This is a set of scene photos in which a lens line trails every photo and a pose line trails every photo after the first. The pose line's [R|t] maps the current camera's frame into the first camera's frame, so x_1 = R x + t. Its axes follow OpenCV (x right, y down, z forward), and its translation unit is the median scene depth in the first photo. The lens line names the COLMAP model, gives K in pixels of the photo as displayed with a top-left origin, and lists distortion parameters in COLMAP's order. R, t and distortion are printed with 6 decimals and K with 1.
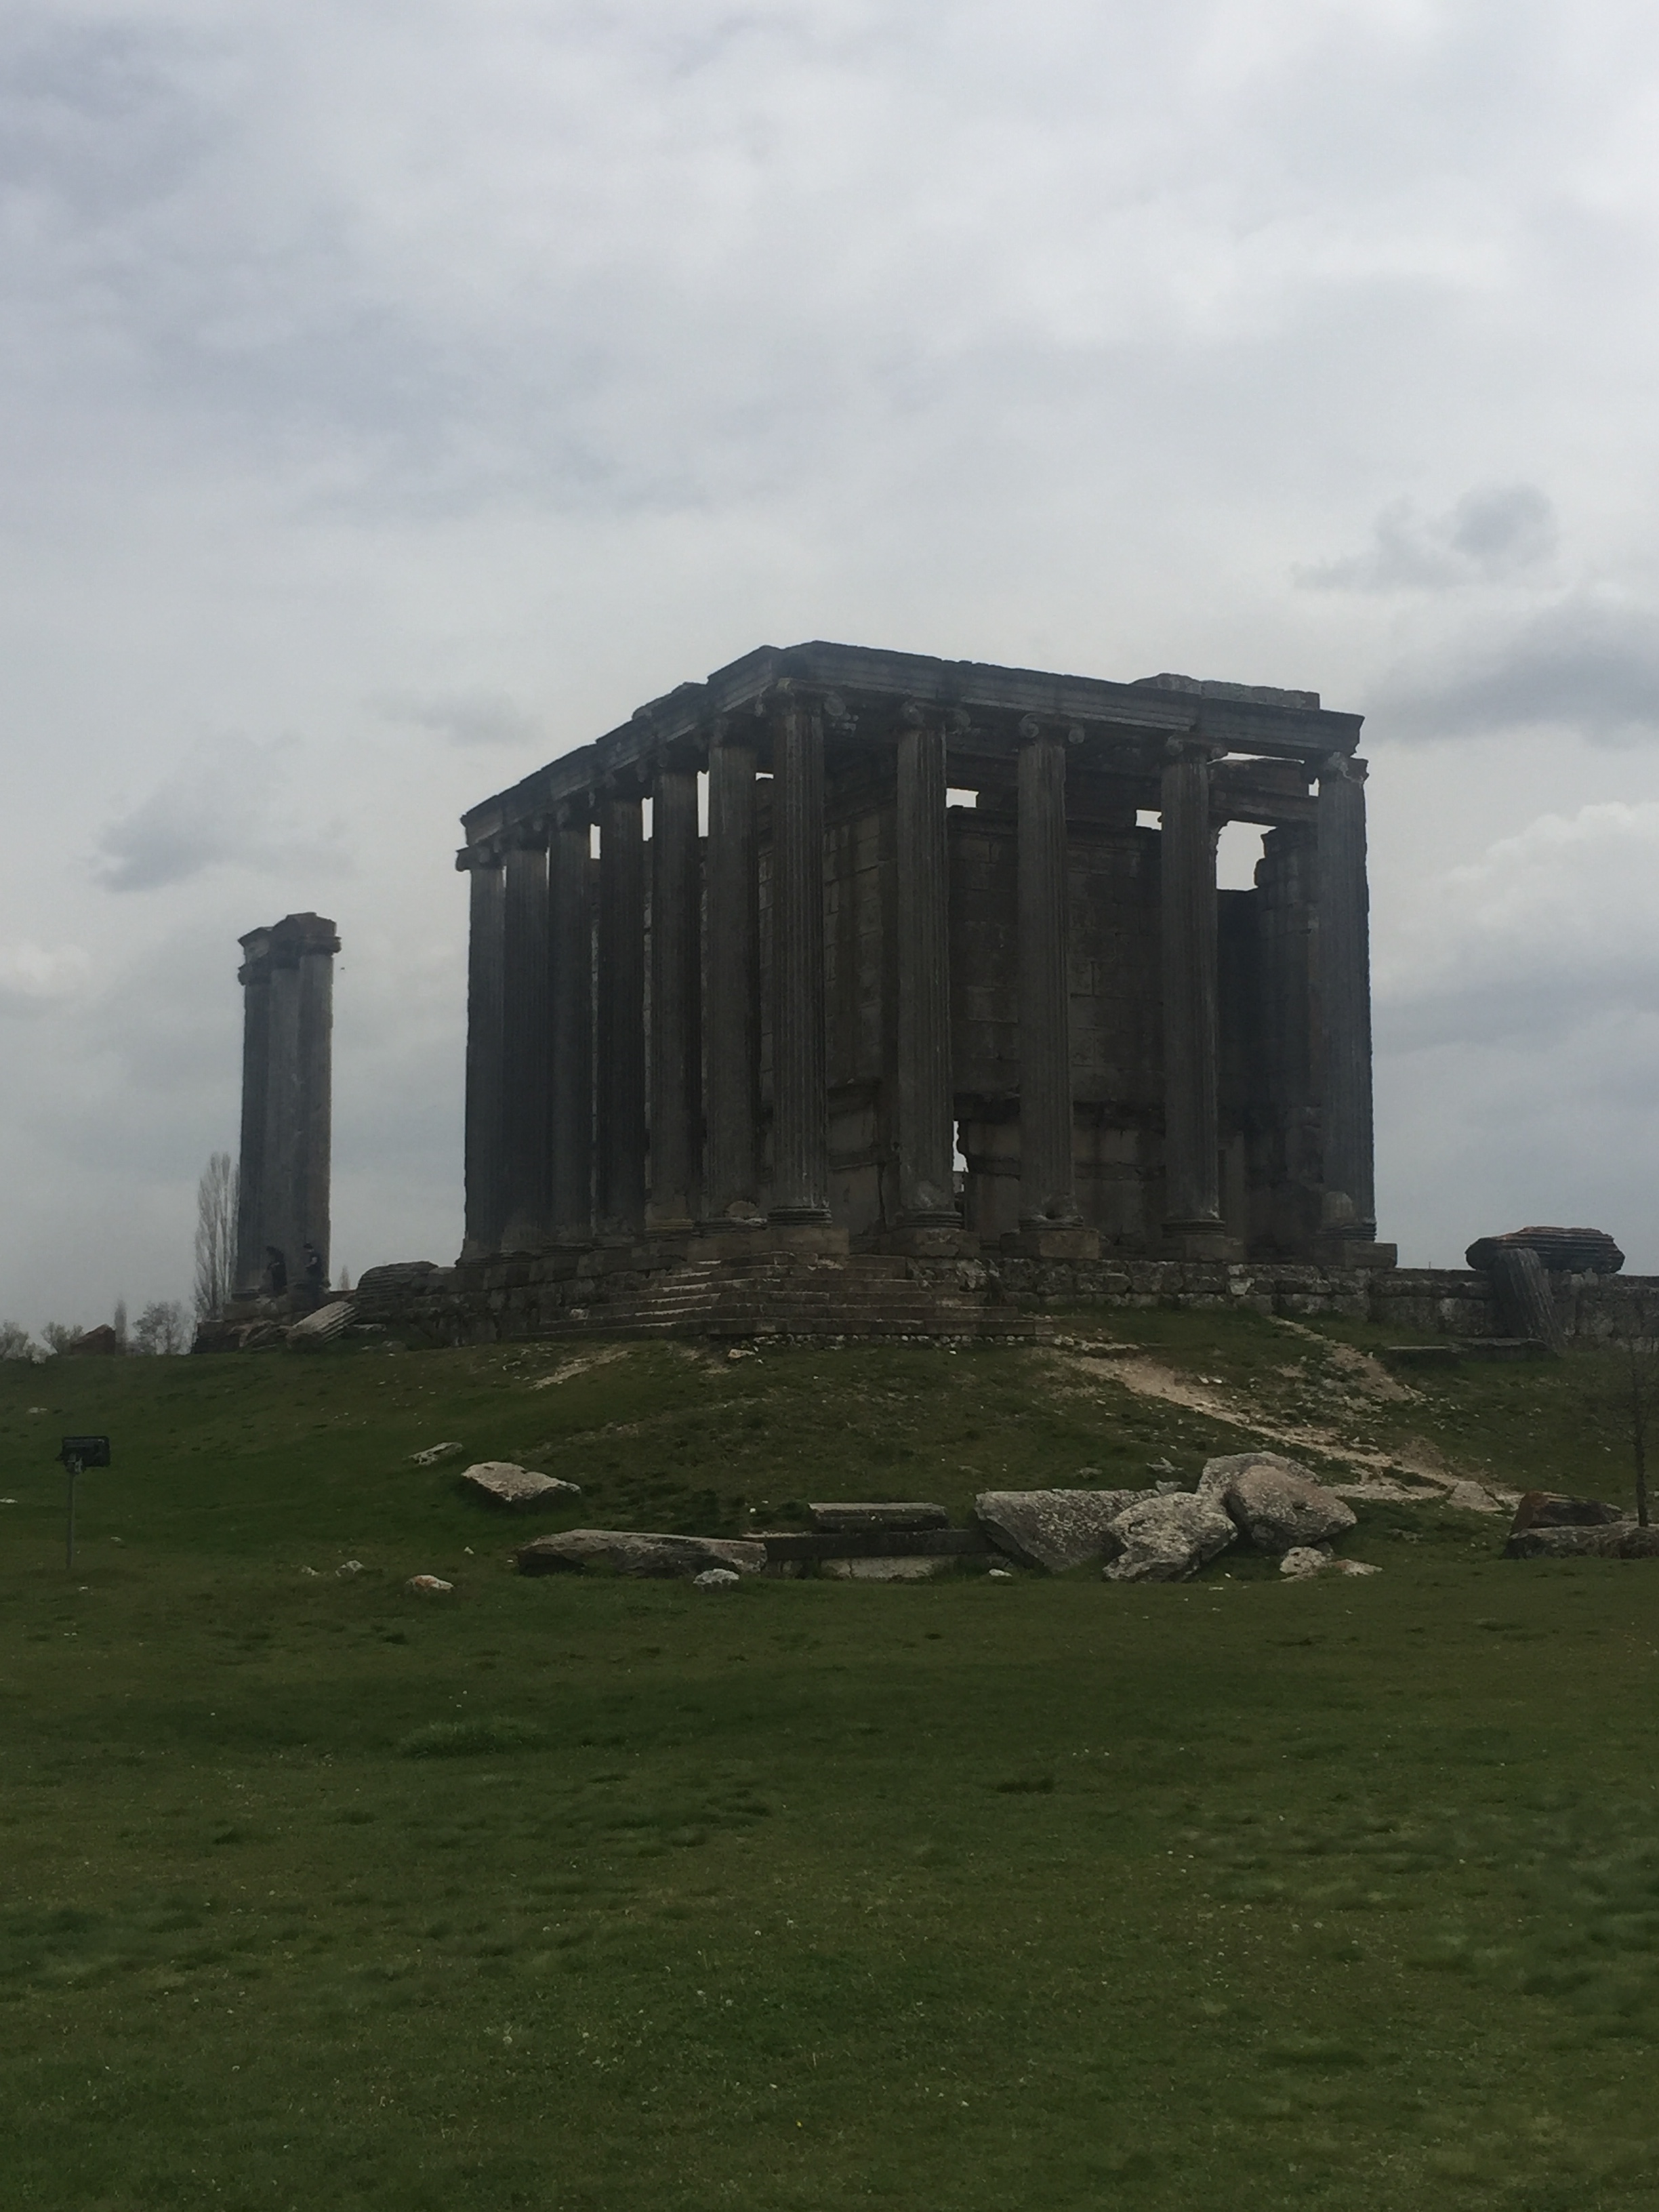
lens RADIAL K [[2667.1, 0, 797.4], [0, 2667.1, 1029.9], [0, 0, 1]] dist [0.068387, 0.000000]
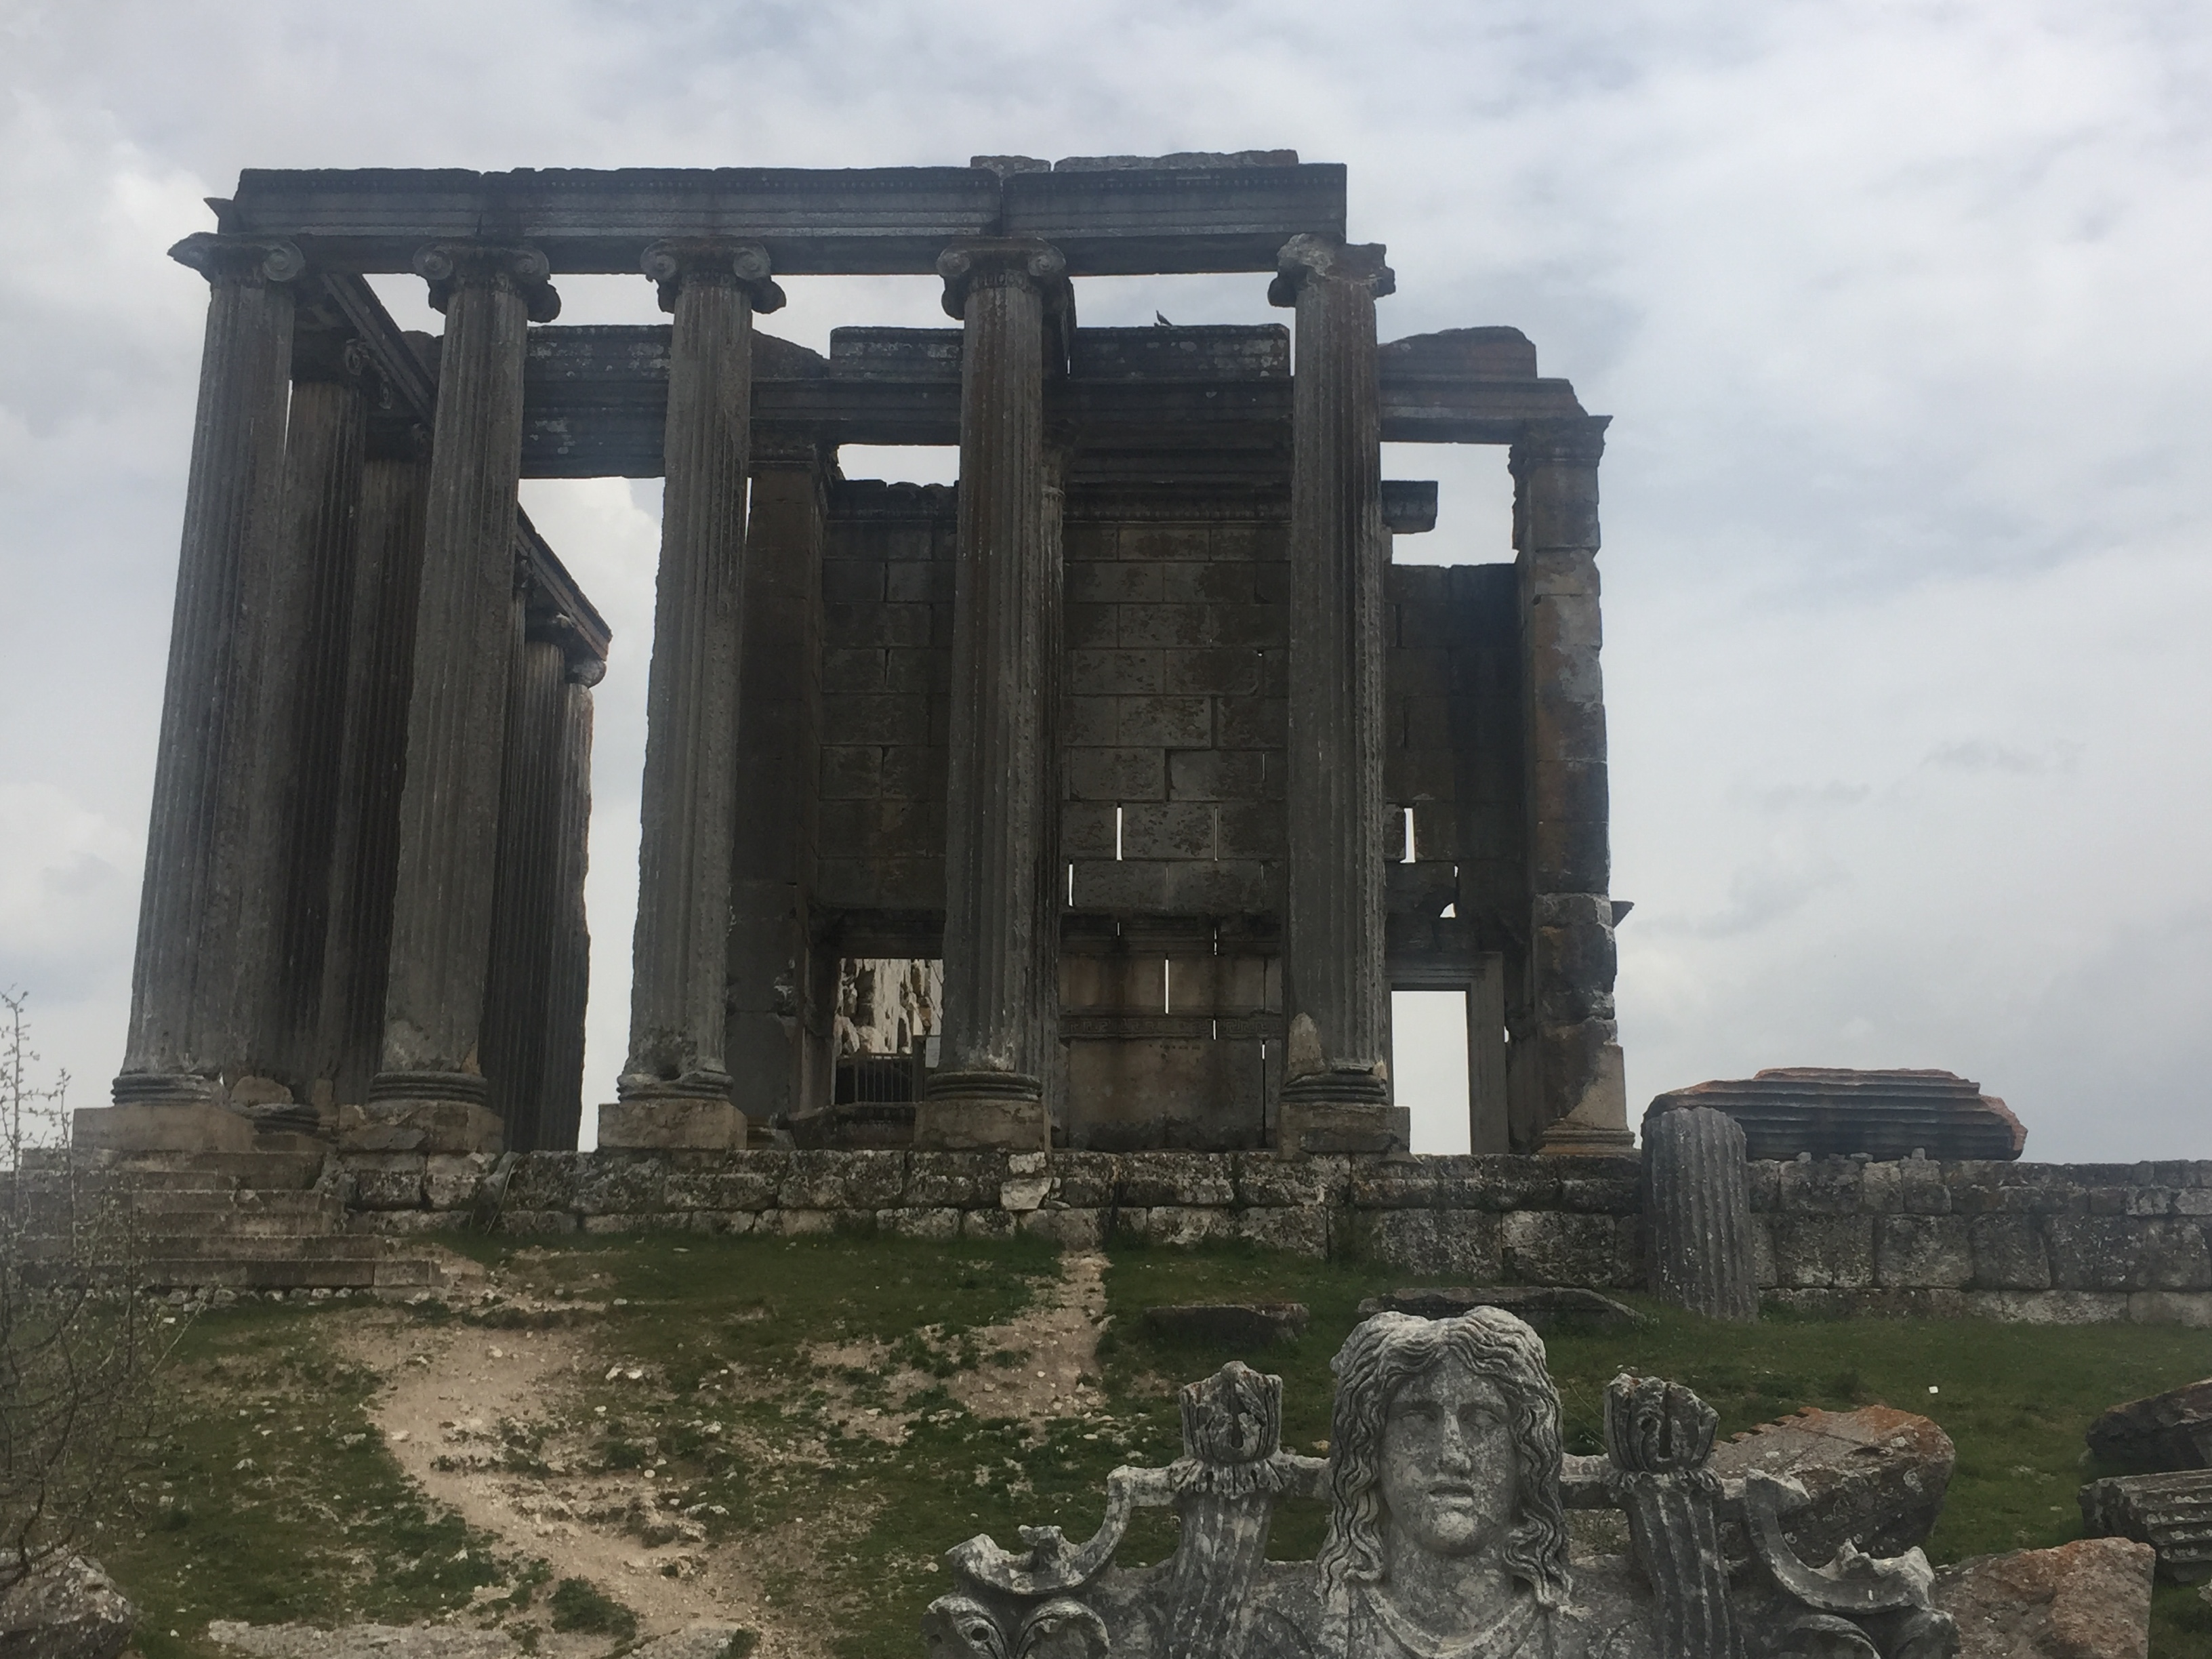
lens RADIAL K [[2369.1, 0, 1108.9], [0, 2369.1, 757.3], [0, 0, 1]] dist [0.048151, 0.000000]
pose [[0.871964, -0.116029, -0.475622, 0.409153], [0.054975, 0.988571, -0.140378, 0.076358], [0.486474, 0.096257, 0.868377, 0.583315]]
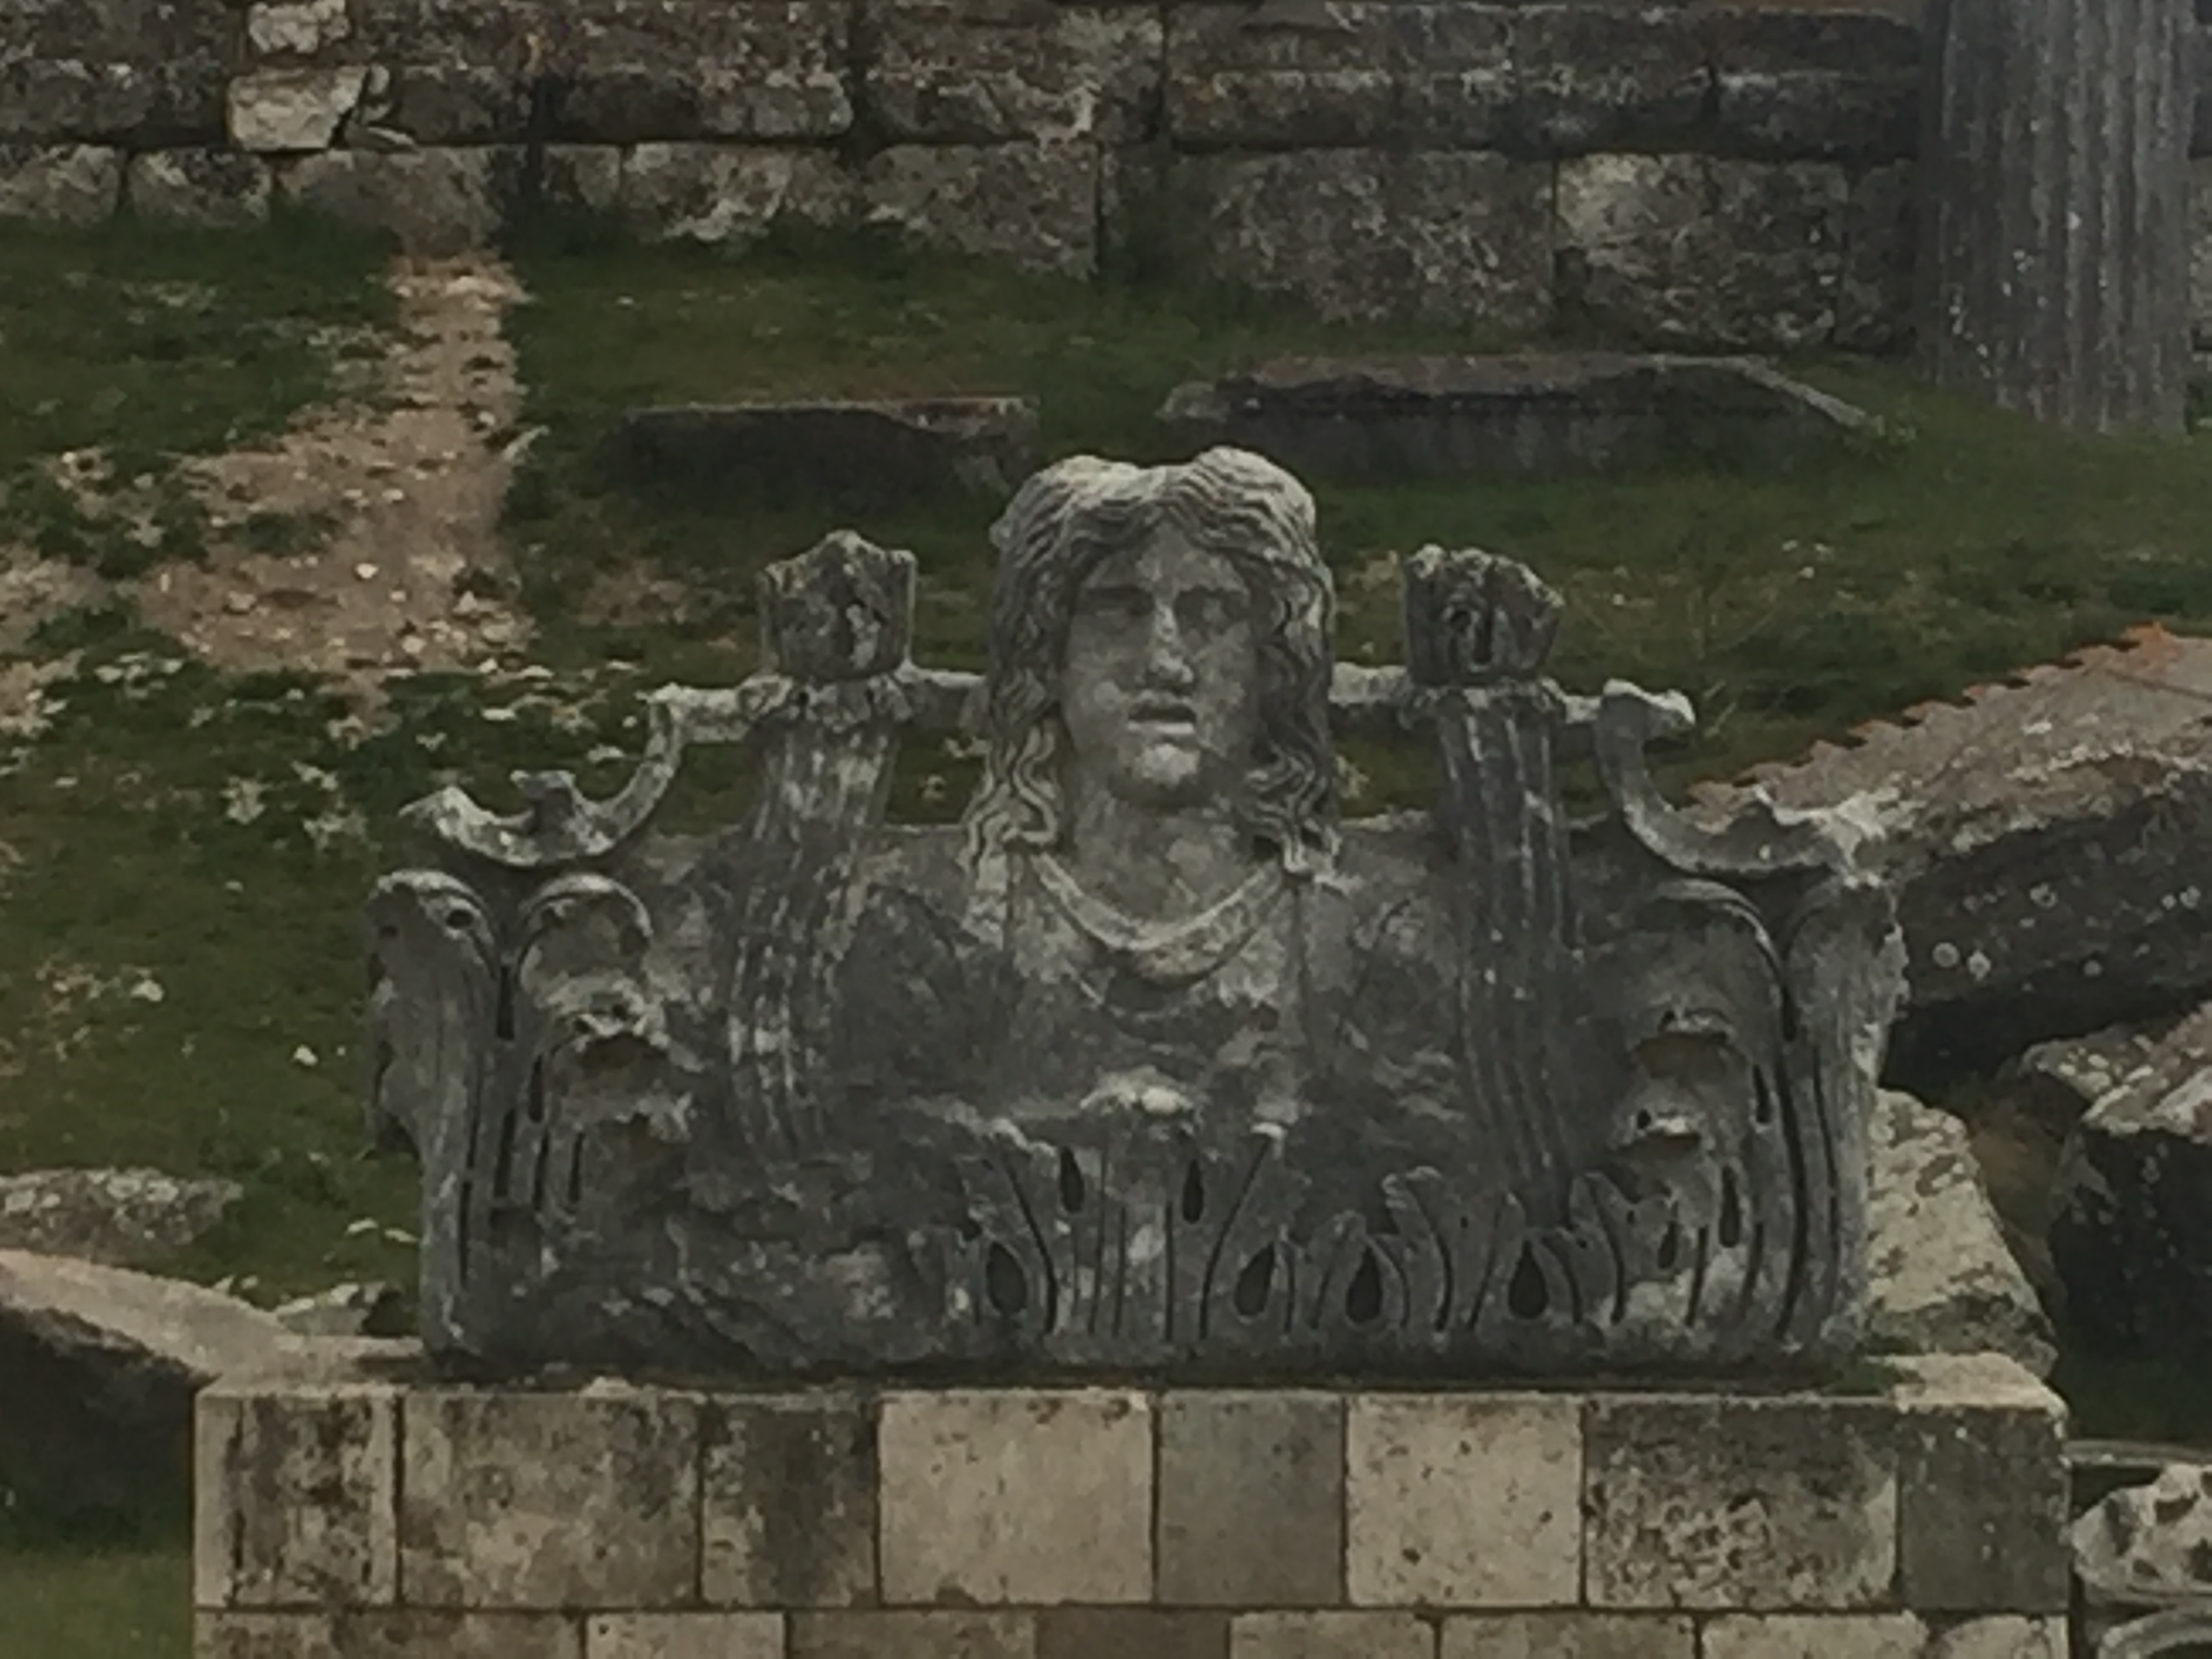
lens RADIAL K [[9291.5, 0, 1124.0], [0, 9291.5, 660.6], [0, 0, 1]] dist [0.234699, 0.000000]
pose [[0.908243, 0.007838, -0.418370, 0.503842], [0.048274, 0.991186, 0.123368, 0.053791], [0.415649, -0.132245, 0.899859, 0.395031]]
